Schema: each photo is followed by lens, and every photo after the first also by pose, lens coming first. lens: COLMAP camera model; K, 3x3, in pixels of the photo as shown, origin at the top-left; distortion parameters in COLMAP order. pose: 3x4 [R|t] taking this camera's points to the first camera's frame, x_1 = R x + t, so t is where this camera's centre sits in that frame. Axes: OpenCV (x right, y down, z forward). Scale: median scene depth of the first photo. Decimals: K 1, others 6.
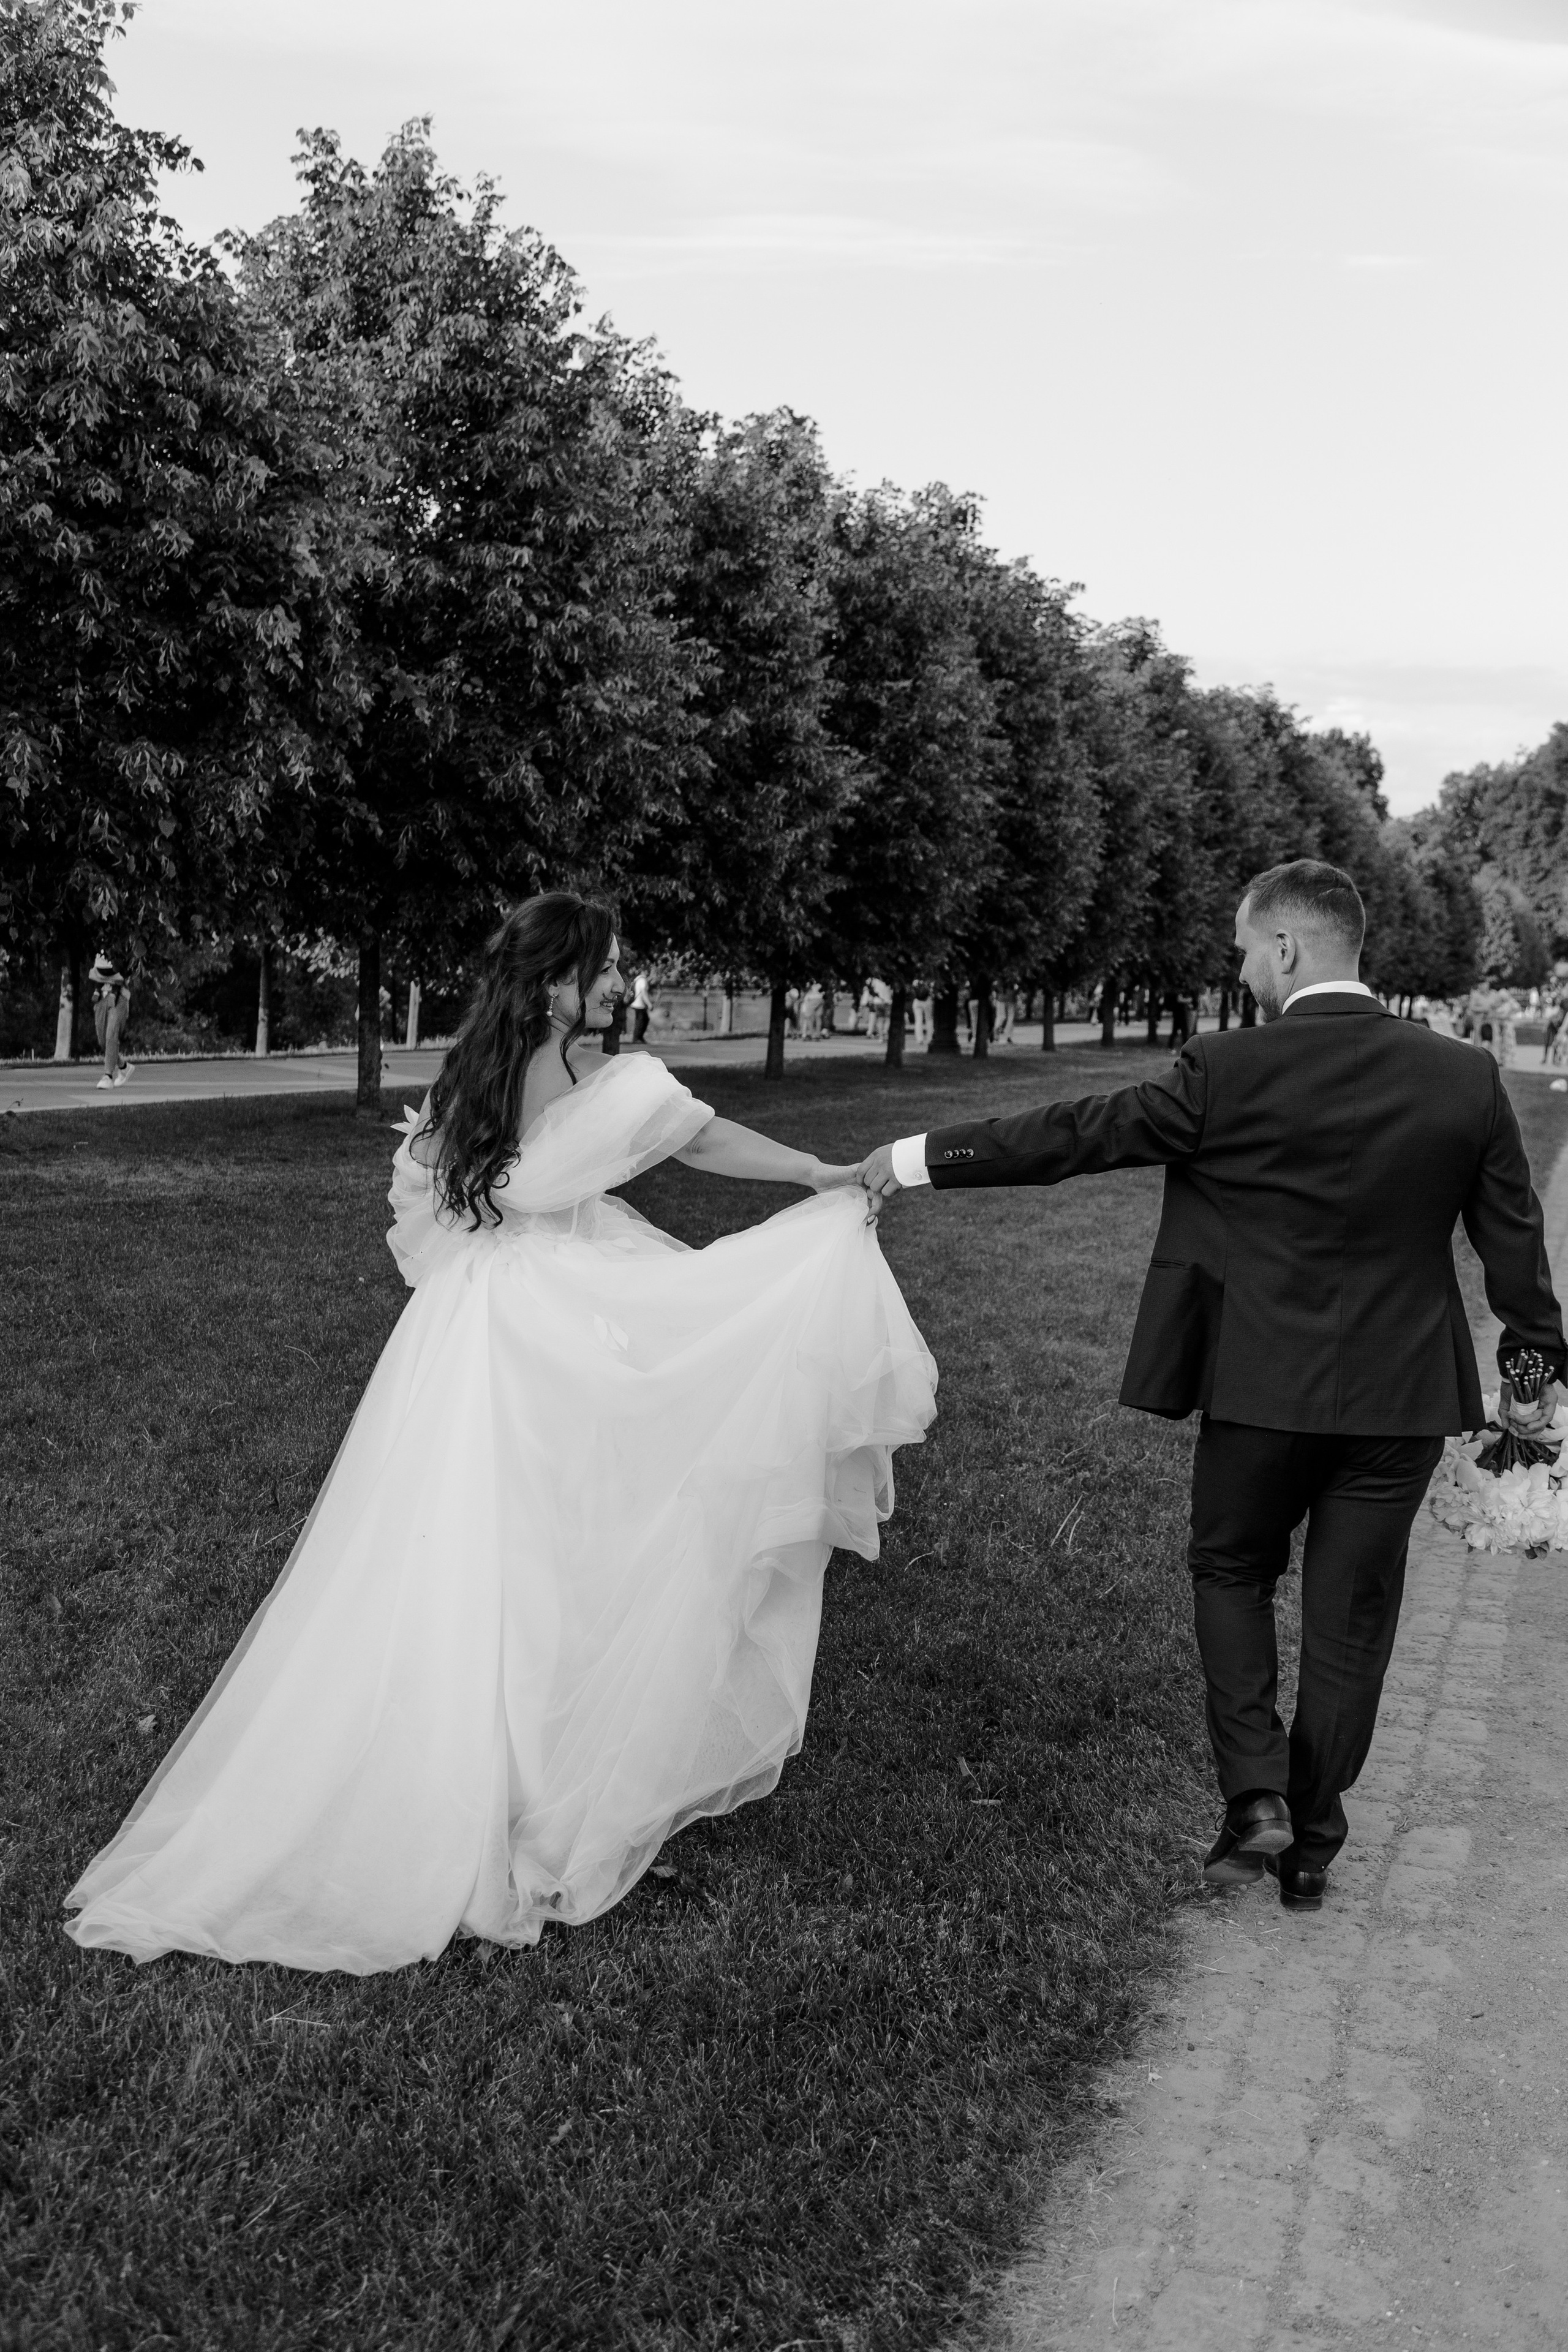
lens RADIAL K [[2346.9, 0, 778.5], [0, 2346.9, 1181.2], [0, 0, 1]] dist [0.048095, 0.000000]
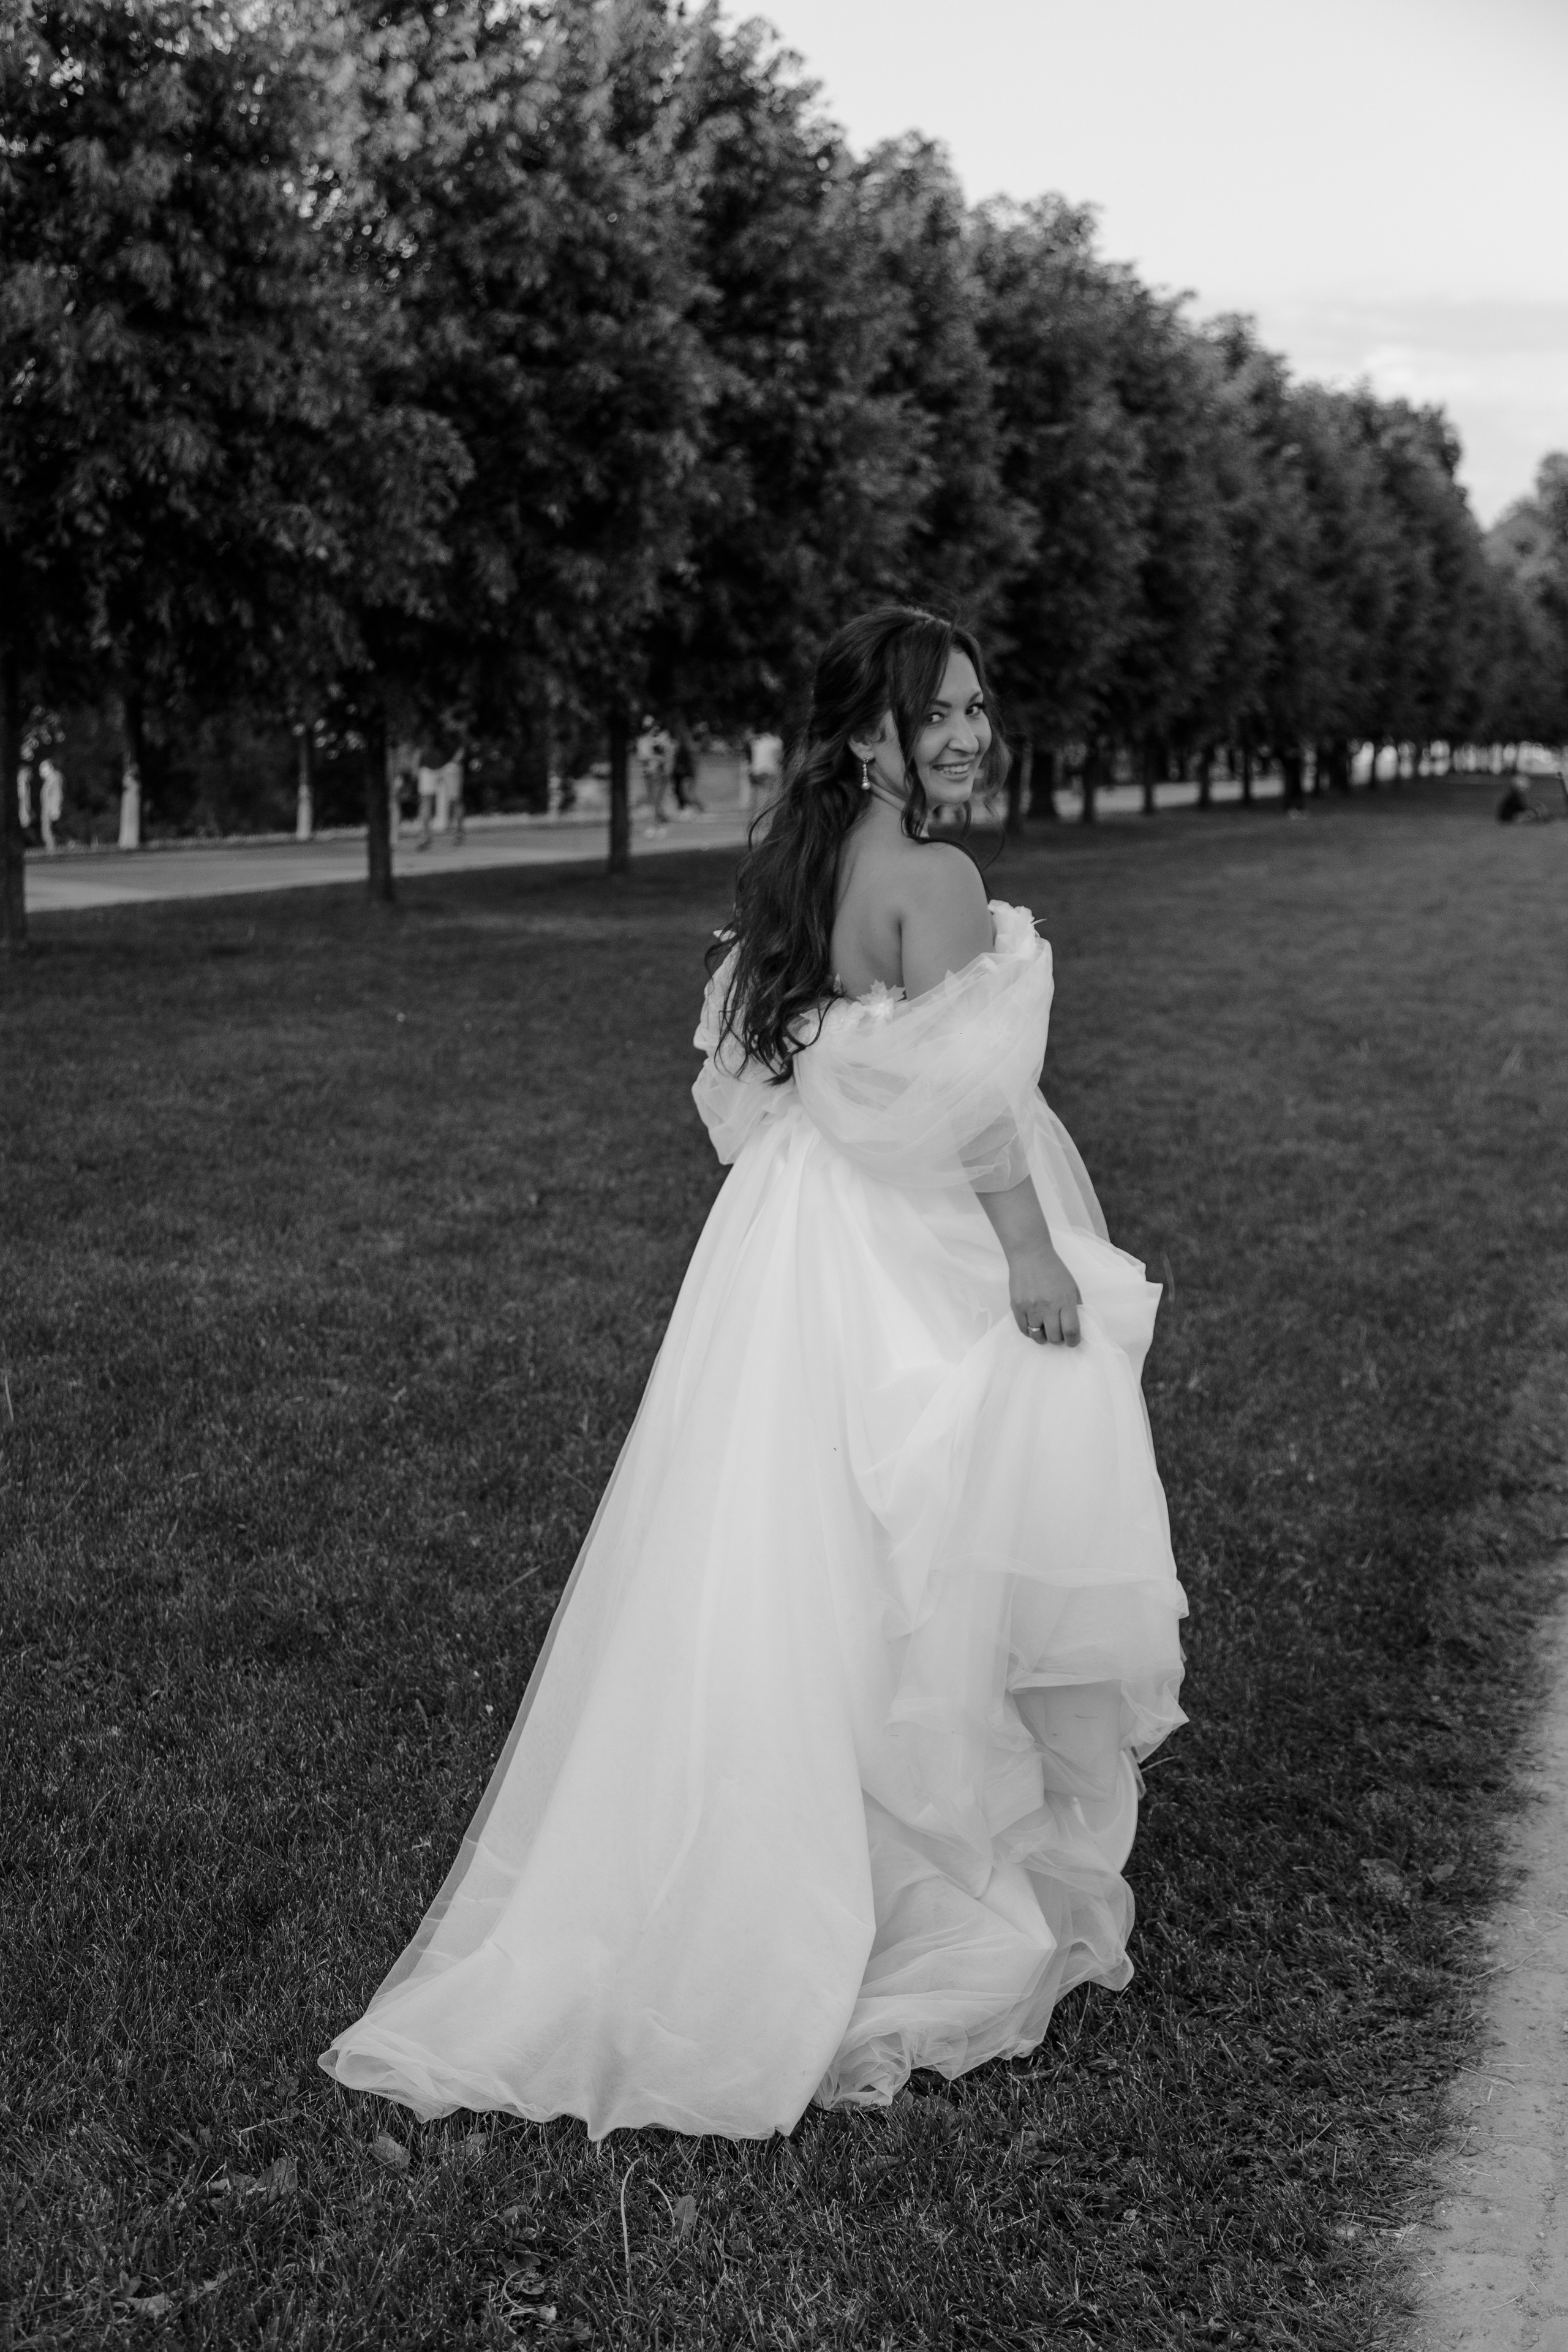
lens RADIAL K [[3083.6, 0, 772.3], [0, 3083.6, 1179.7], [0, 0, 1]] dist [0.055242, 0.000000]
pose [[0.999119, -0.027494, 0.031692, -0.166181], [0.025702, 0.998122, 0.055605, 0.032306], [-0.033161, -0.054741, 0.997950, -0.411340]]
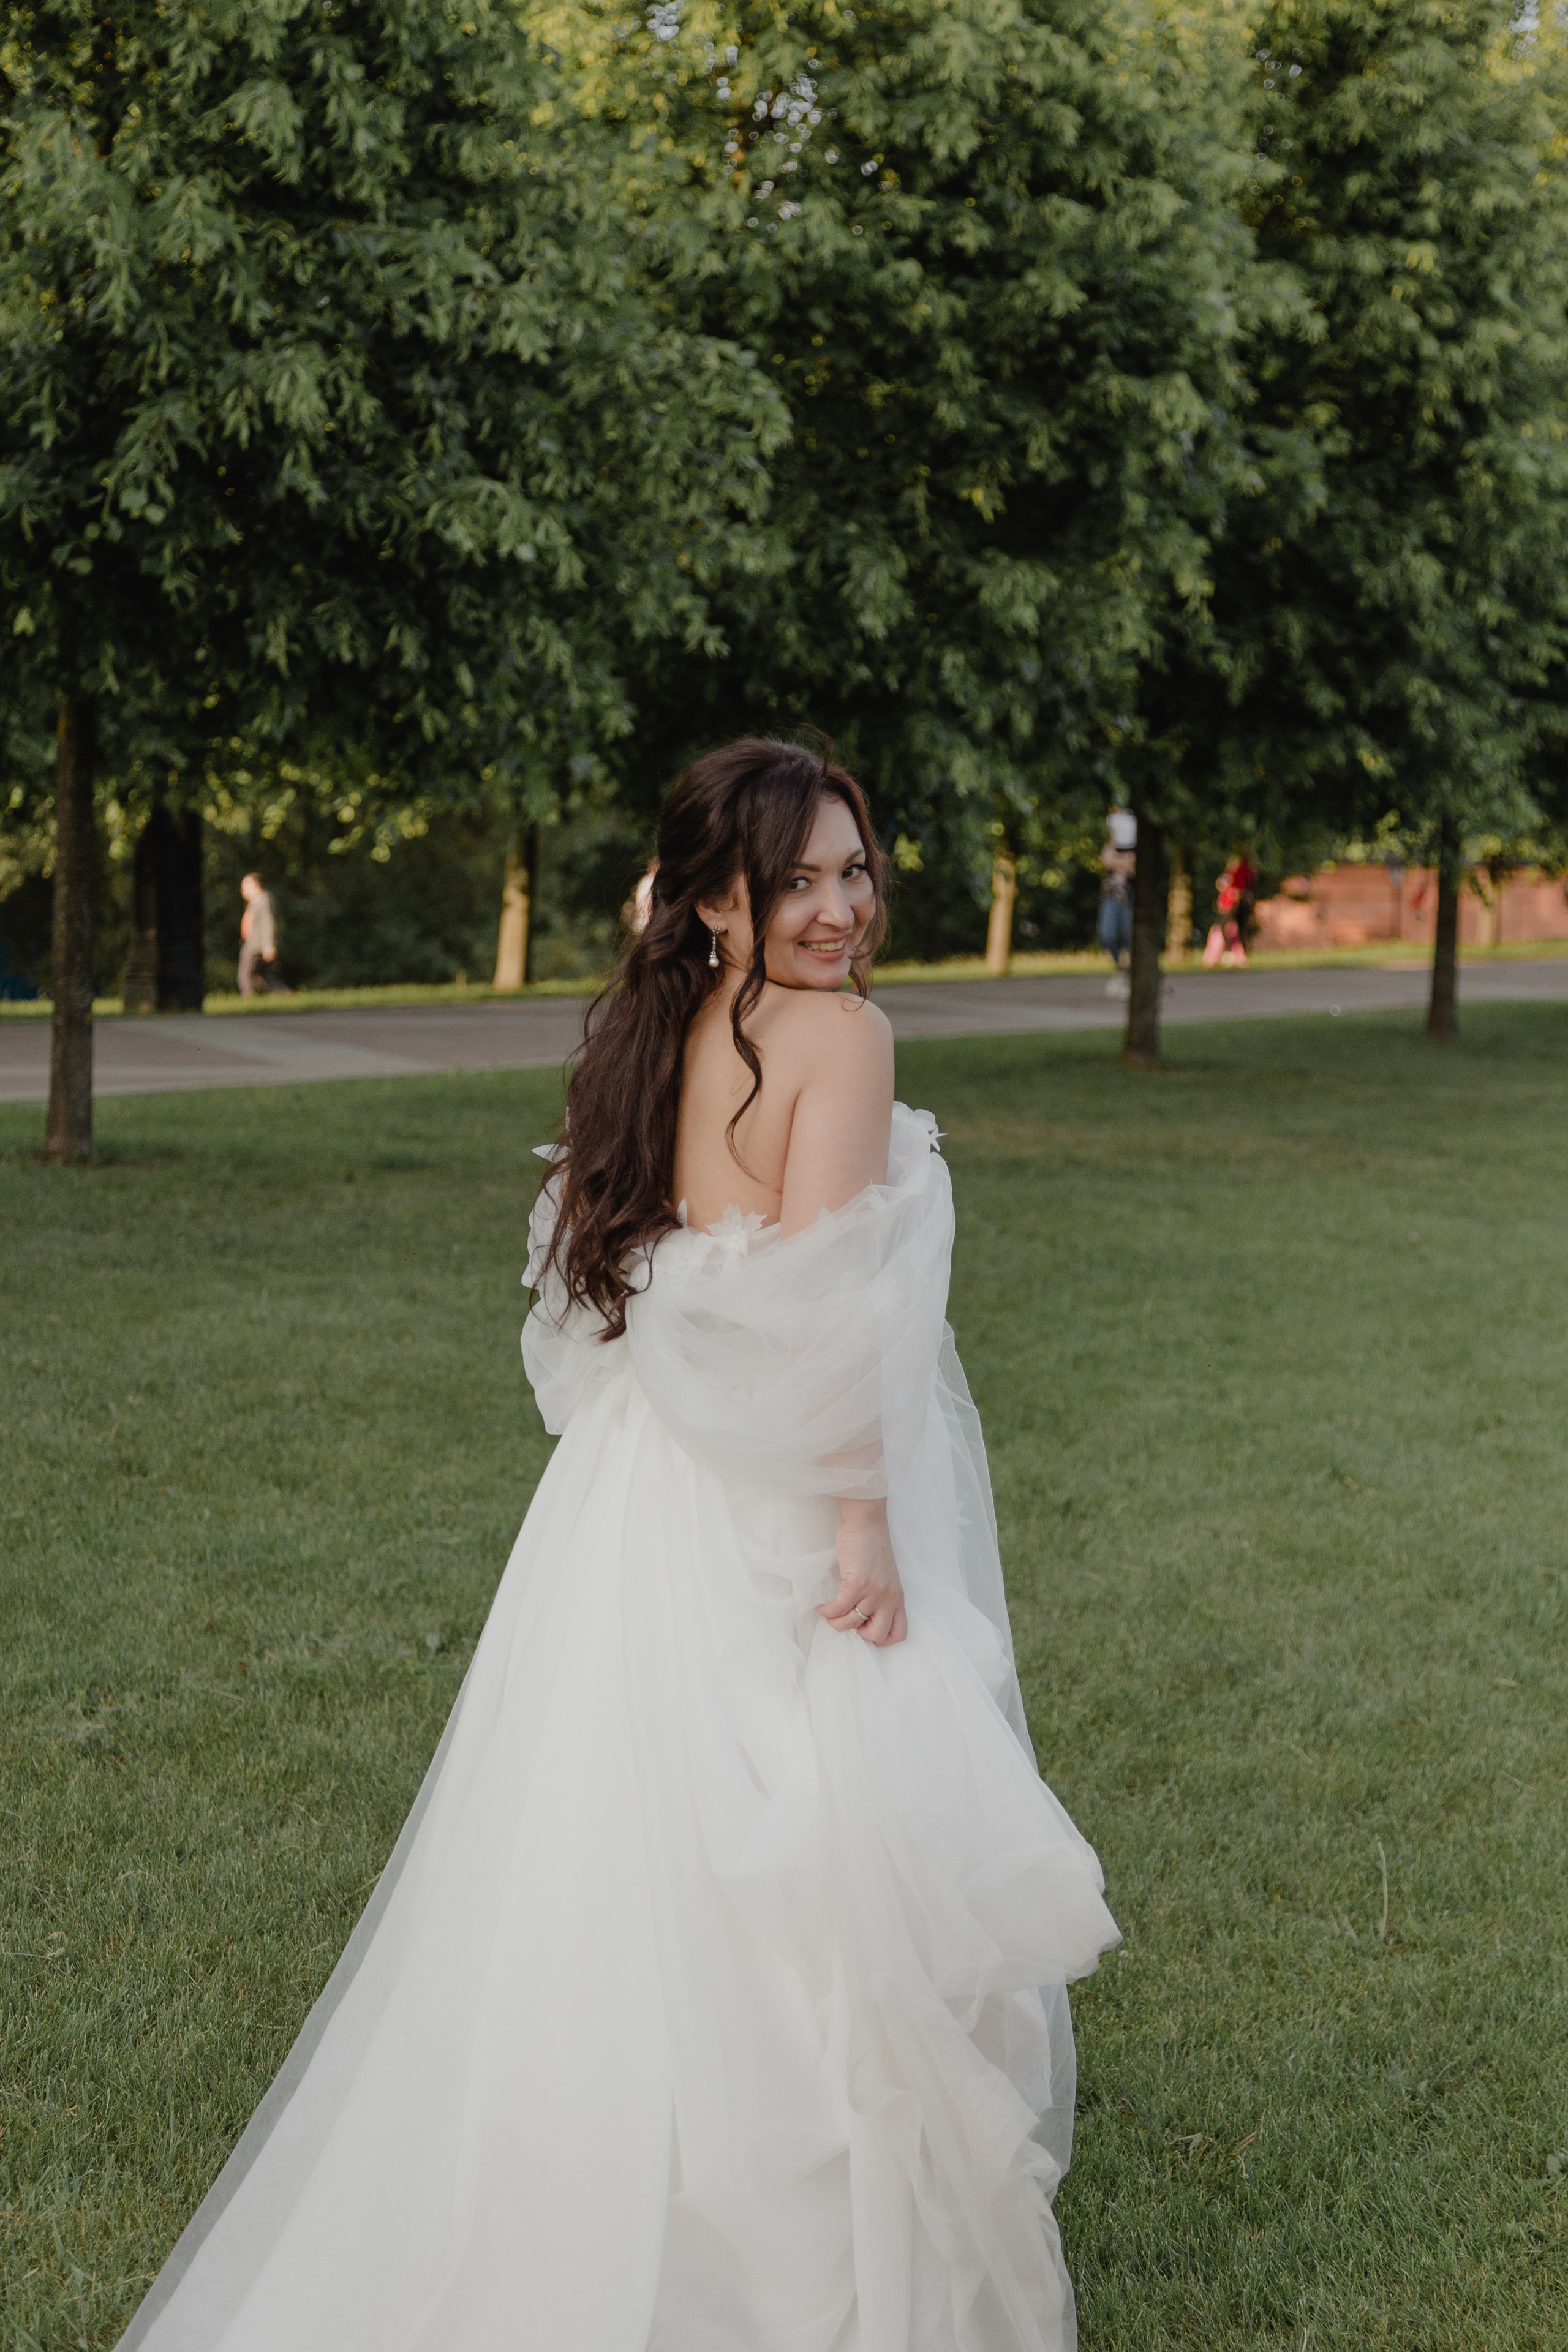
lens RADIAL K [[4428.9, 0, 791.3], [0, 4428.9, 1170.6], [0, 0, 1]] dist [0.046978, 0.000000]
pose [[0.988697, 0.006983, -0.149762, -0.089405], [-0.008999, 0.999878, -0.012789, 0.022155], [0.149654, 0.013992, 0.988639, -0.308142]]
